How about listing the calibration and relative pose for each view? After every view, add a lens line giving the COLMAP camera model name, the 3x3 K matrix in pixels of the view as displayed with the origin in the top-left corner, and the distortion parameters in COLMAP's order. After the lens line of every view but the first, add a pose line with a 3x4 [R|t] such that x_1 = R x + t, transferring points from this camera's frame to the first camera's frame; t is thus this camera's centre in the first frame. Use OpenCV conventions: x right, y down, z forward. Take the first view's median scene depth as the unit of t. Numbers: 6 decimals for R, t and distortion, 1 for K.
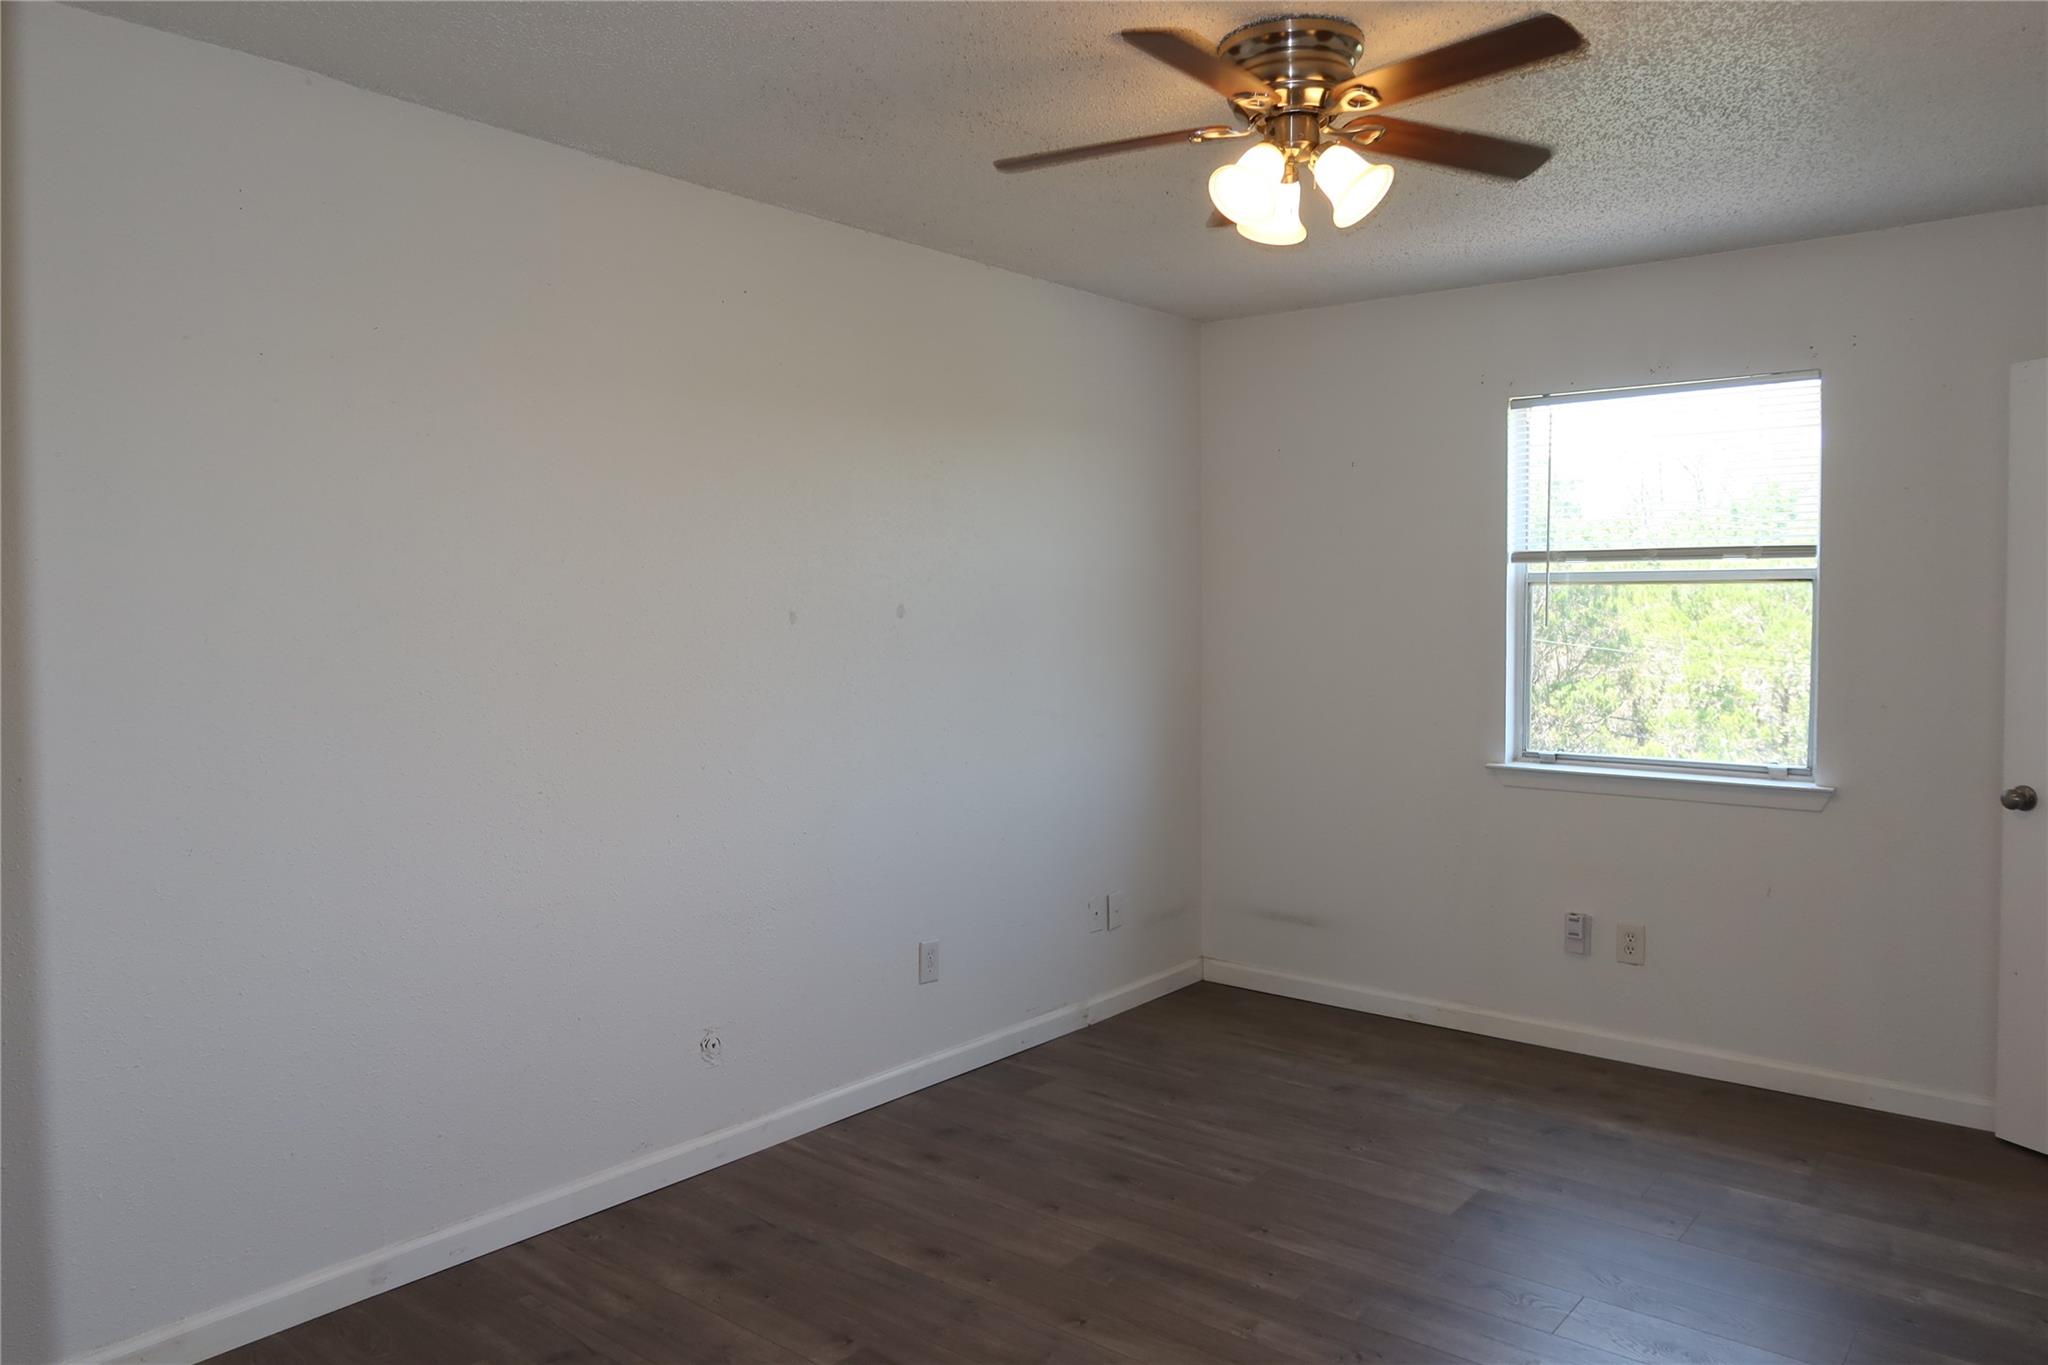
lens RADIAL K [[1425.0, 0, 1022.8], [0, 1425.0, 679.0], [0, 0, 1]] dist [-0.019385, 0.009101]
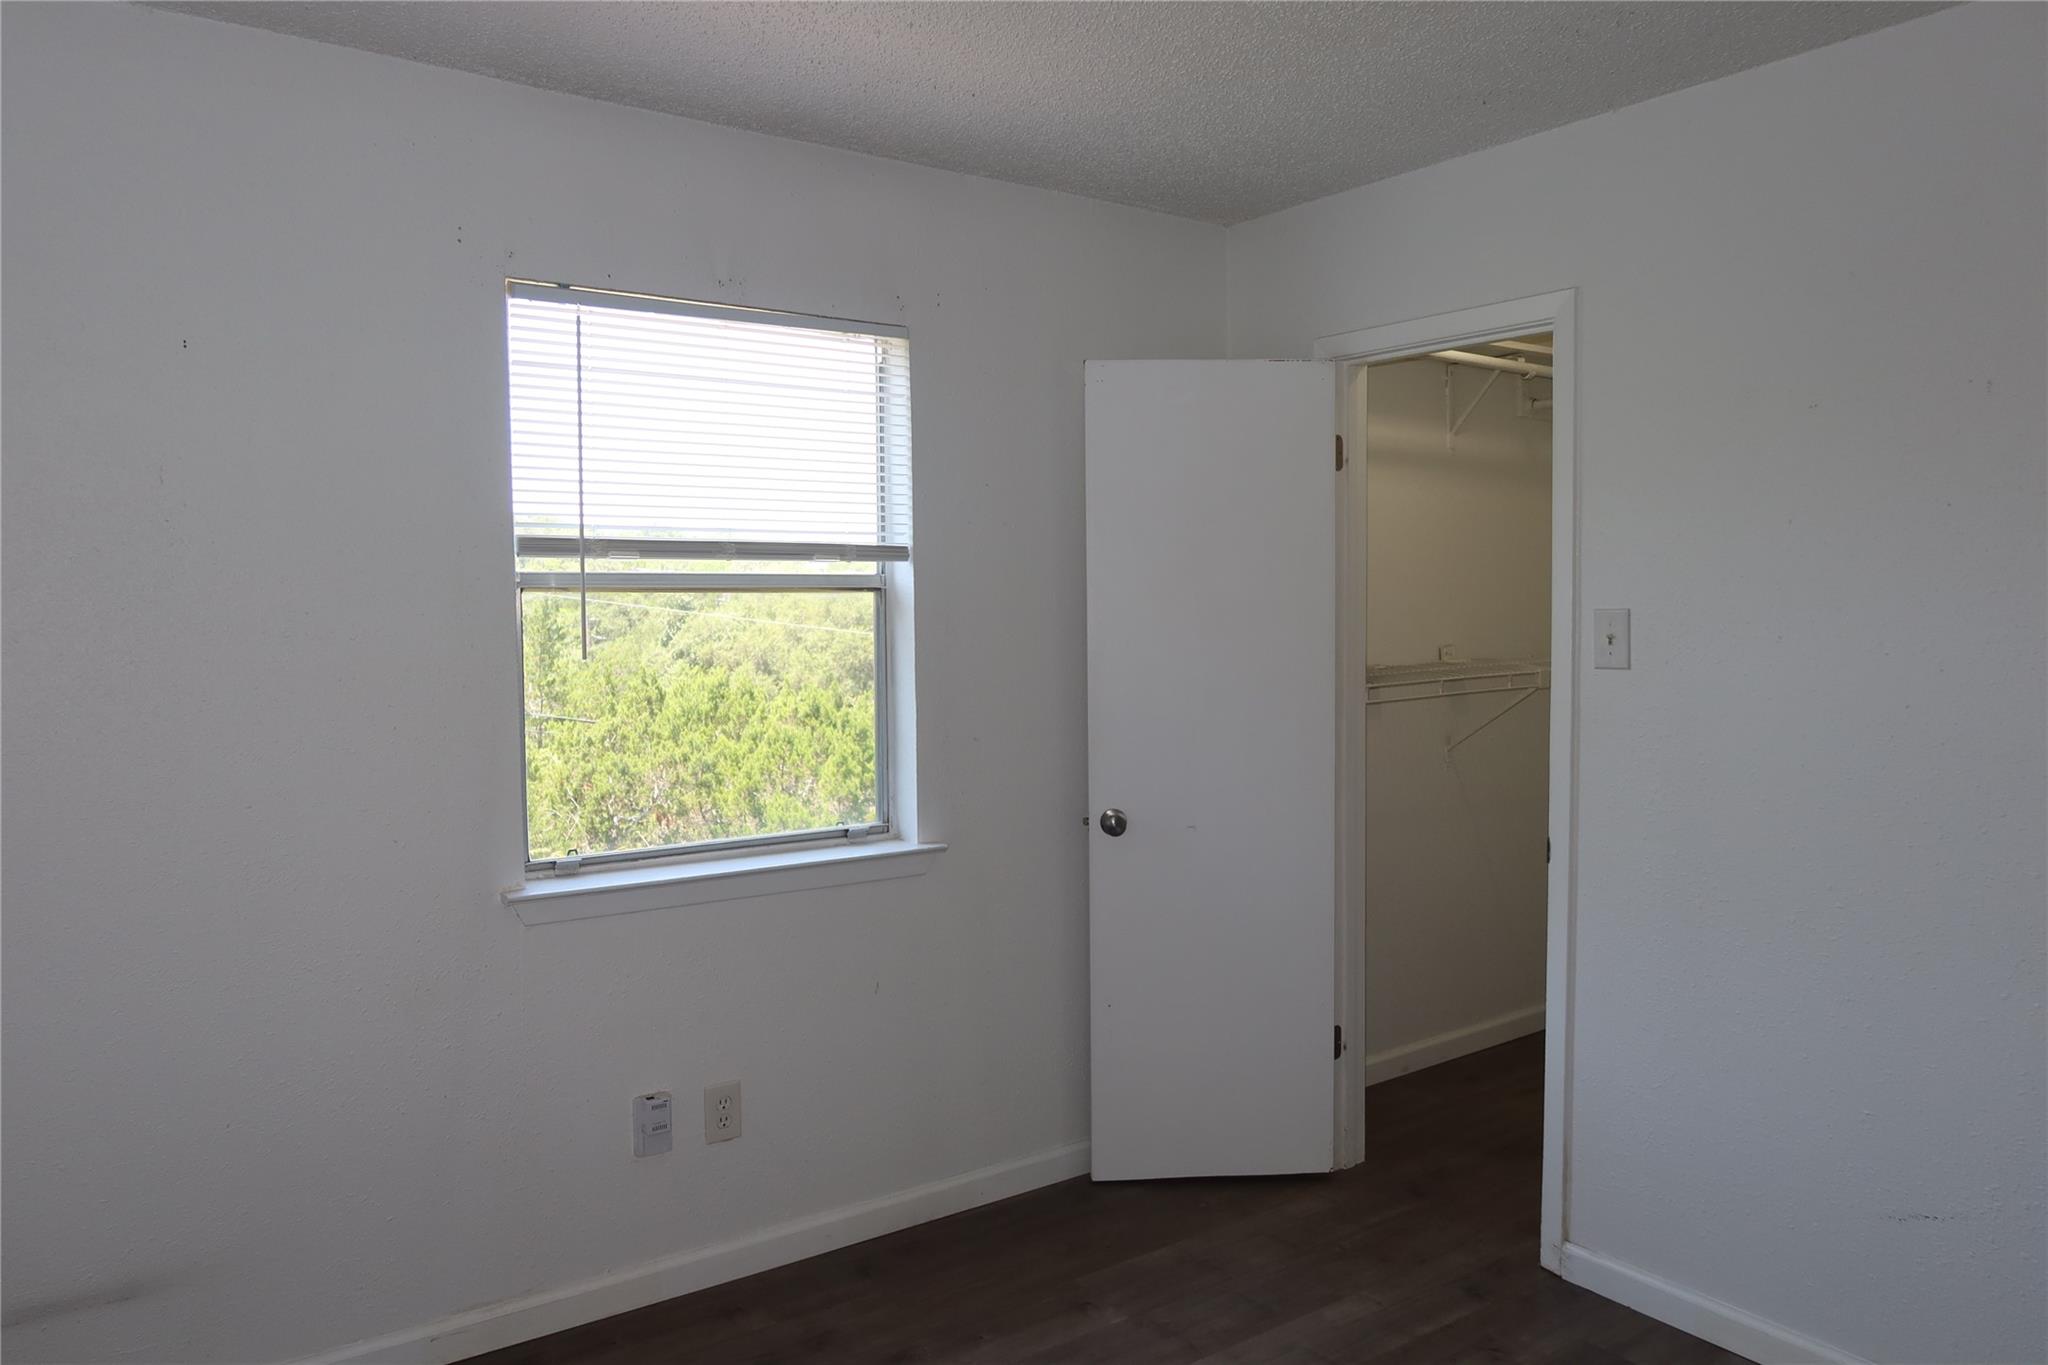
lens RADIAL K [[1425.0, 0, 1016.0], [0, 1425.0, 682.0], [0, 0, 1]] dist [-0.019385, 0.009101]
pose [[0.268678, -0.055274, 0.961643, -0.185035], [0.051021, 0.997767, 0.043095, -0.044669], [-0.961878, 0.037485, 0.270899, 0.654296]]
